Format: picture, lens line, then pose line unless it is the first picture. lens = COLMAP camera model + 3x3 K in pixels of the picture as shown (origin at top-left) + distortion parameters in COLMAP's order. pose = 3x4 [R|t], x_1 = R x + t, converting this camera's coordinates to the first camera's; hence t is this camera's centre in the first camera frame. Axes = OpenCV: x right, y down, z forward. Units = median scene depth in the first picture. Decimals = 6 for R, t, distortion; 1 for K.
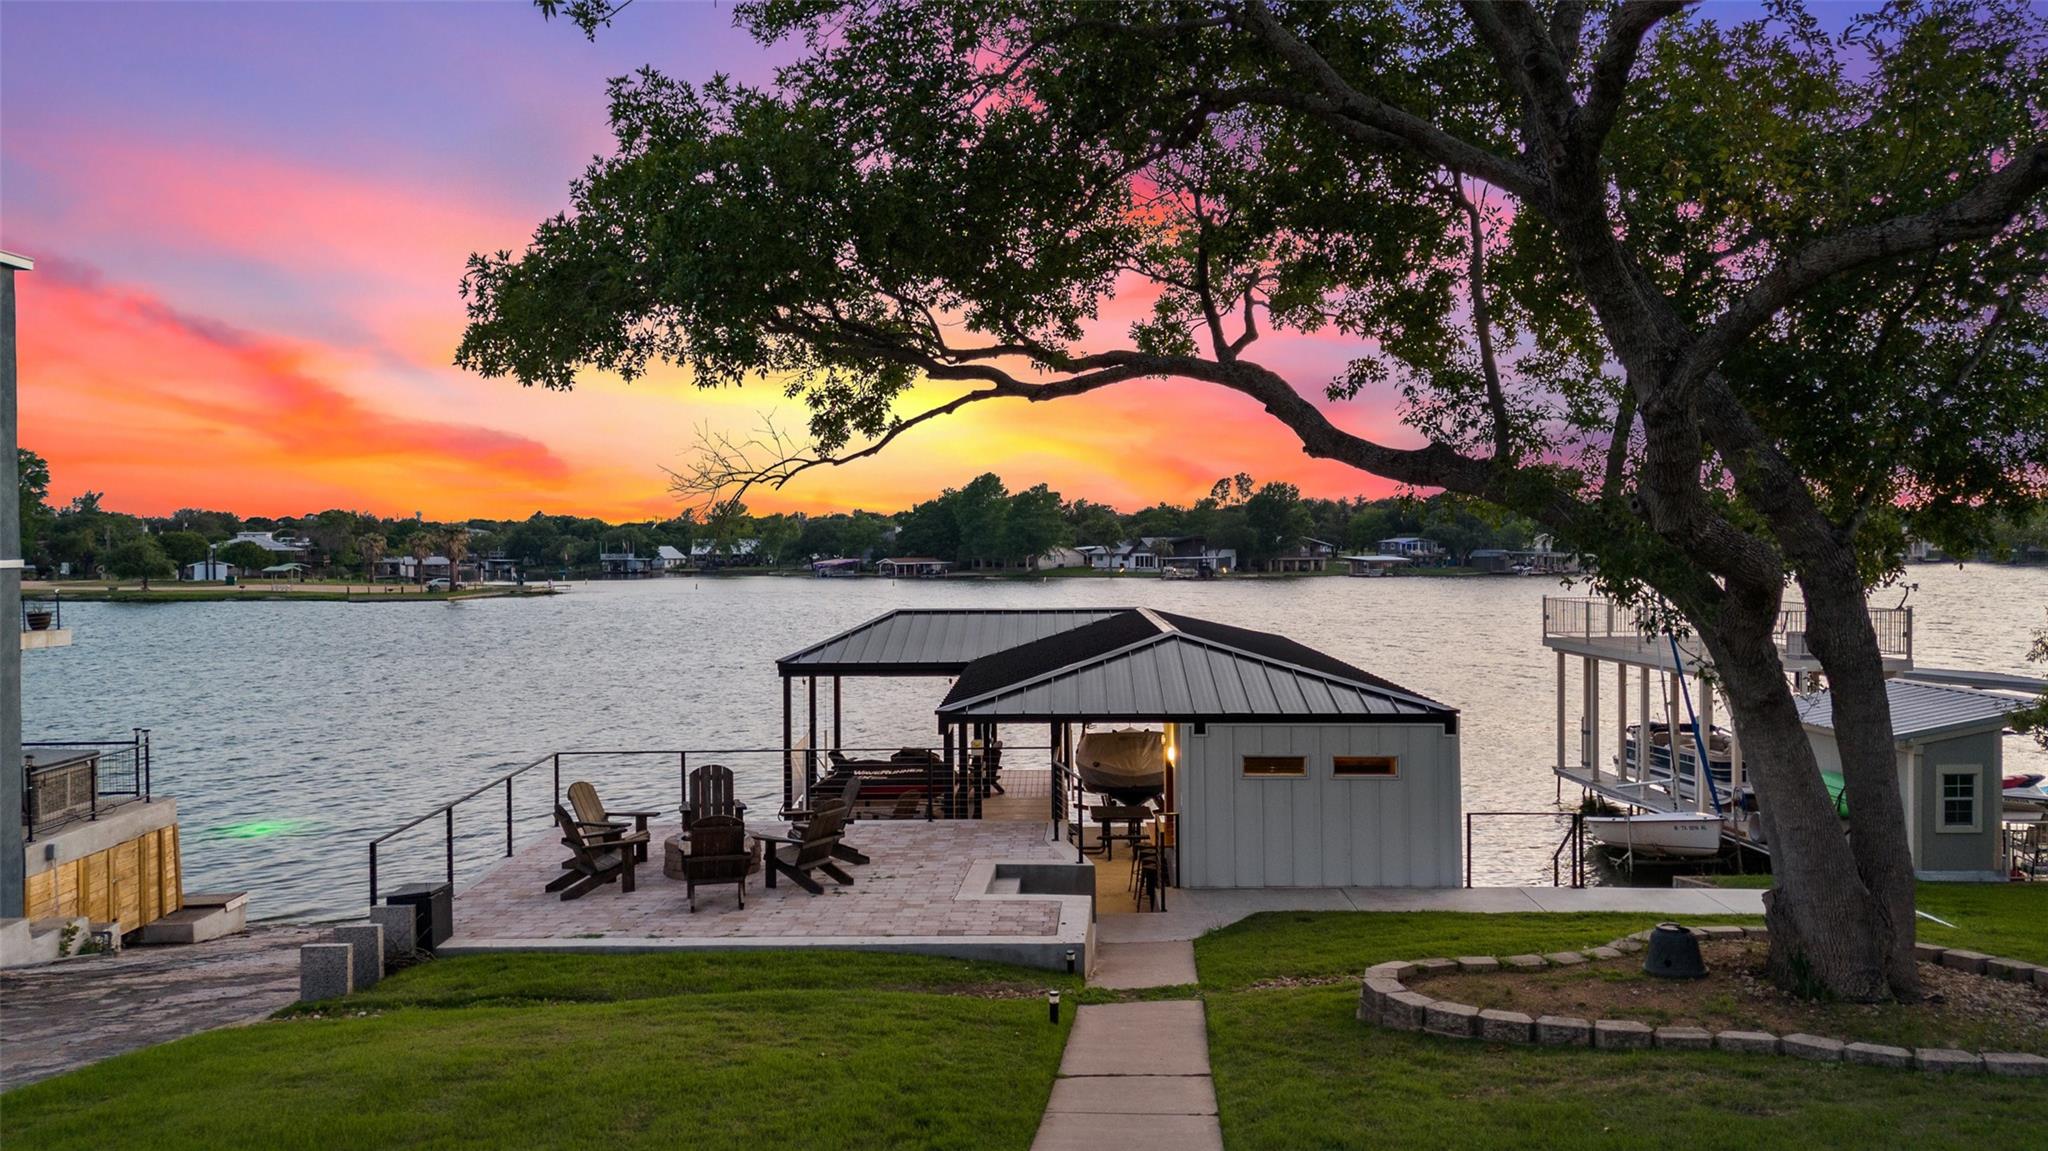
lens RADIAL K [[1490.3, 0, 1082.2], [0, 1490.3, 600.0], [0, 0, 1]] dist [0.083010, -0.062894]
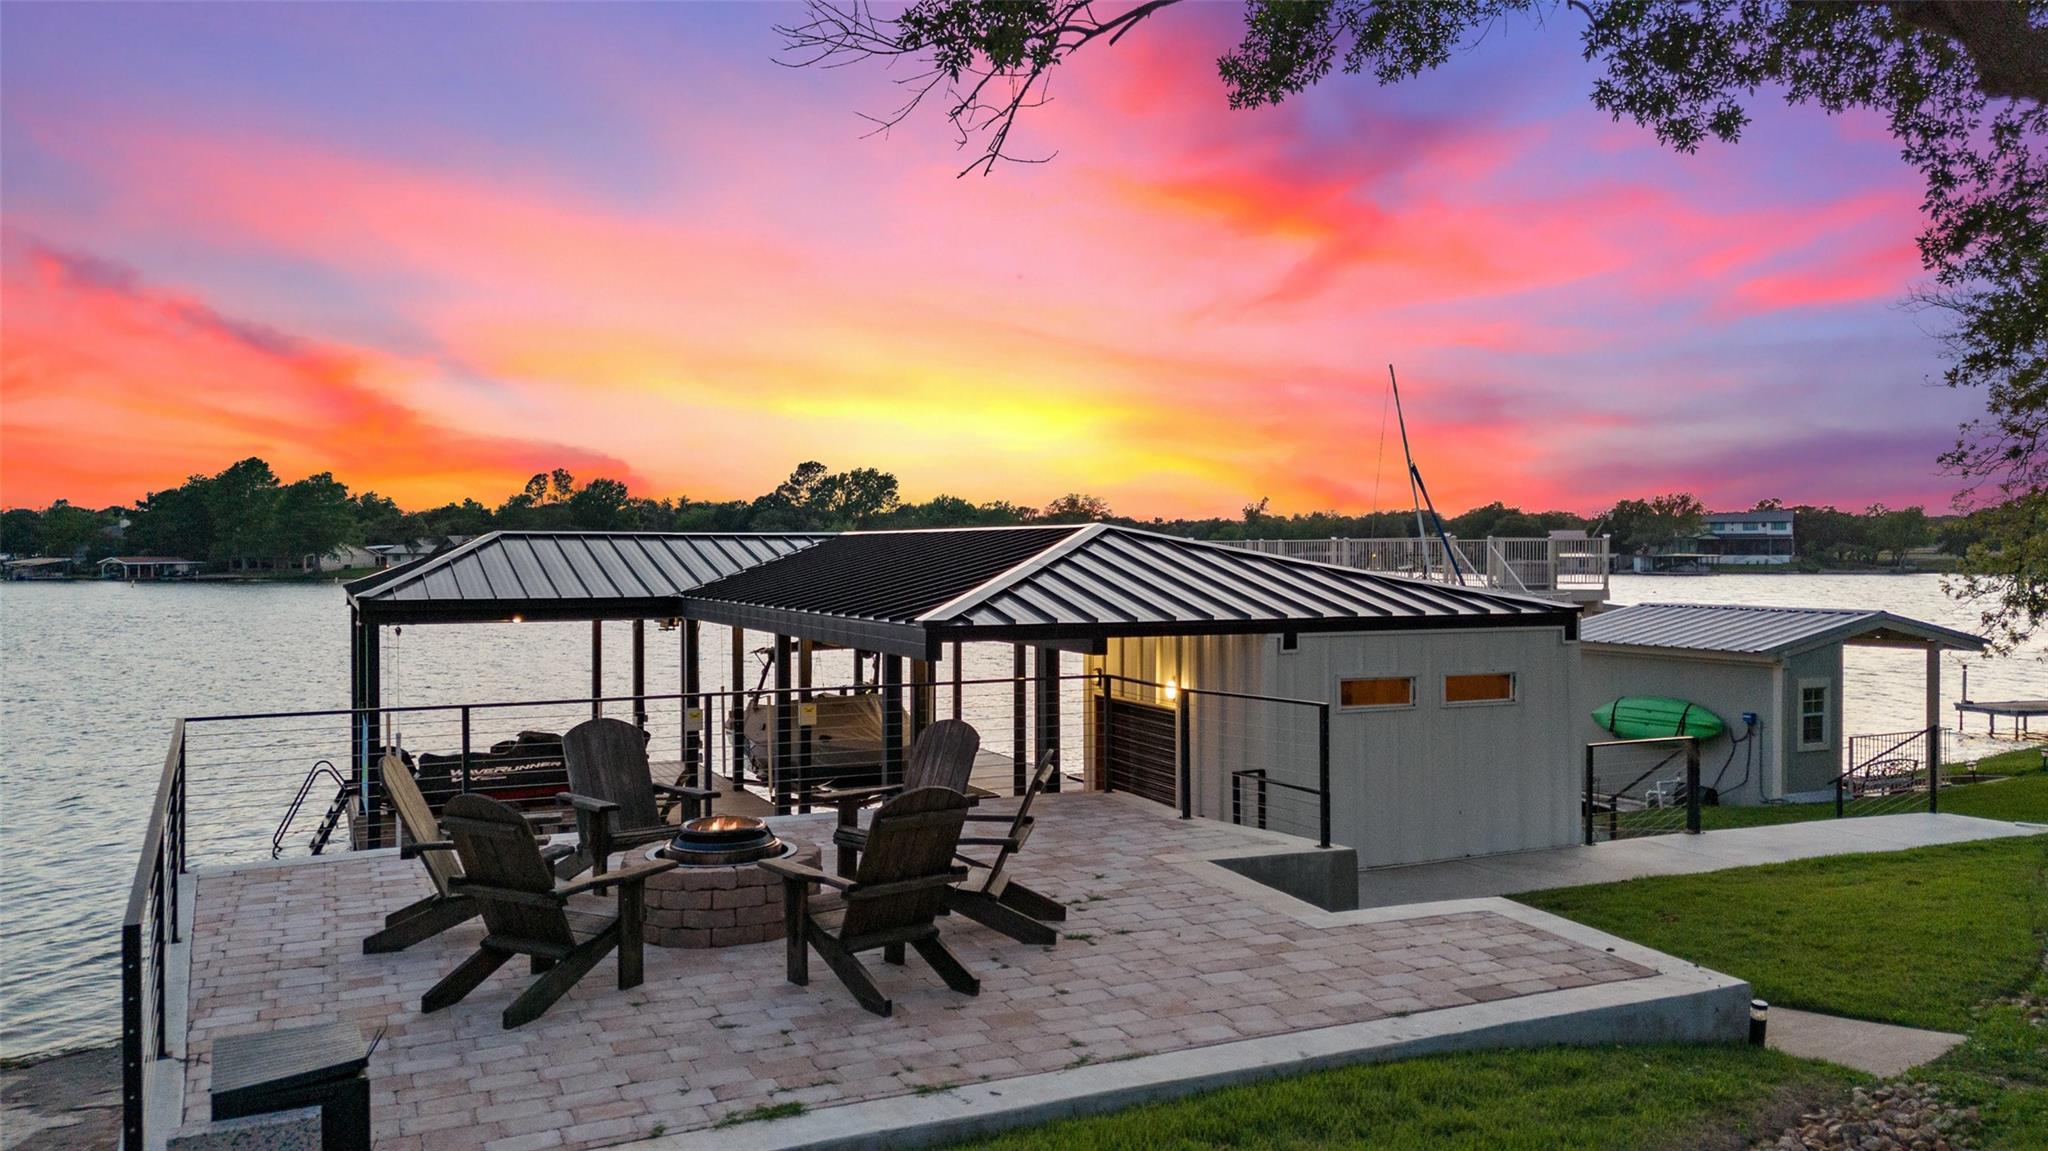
lens RADIAL K [[1490.3, 0, 1082.2], [0, 1490.3, 600.0], [0, 0, 1]] dist [0.083010, -0.062894]
pose [[0.903749, -0.012895, 0.427869, -0.232989], [0.013541, 0.999907, 0.001532, 0.052420], [-0.427849, 0.004409, 0.903840, 0.347672]]
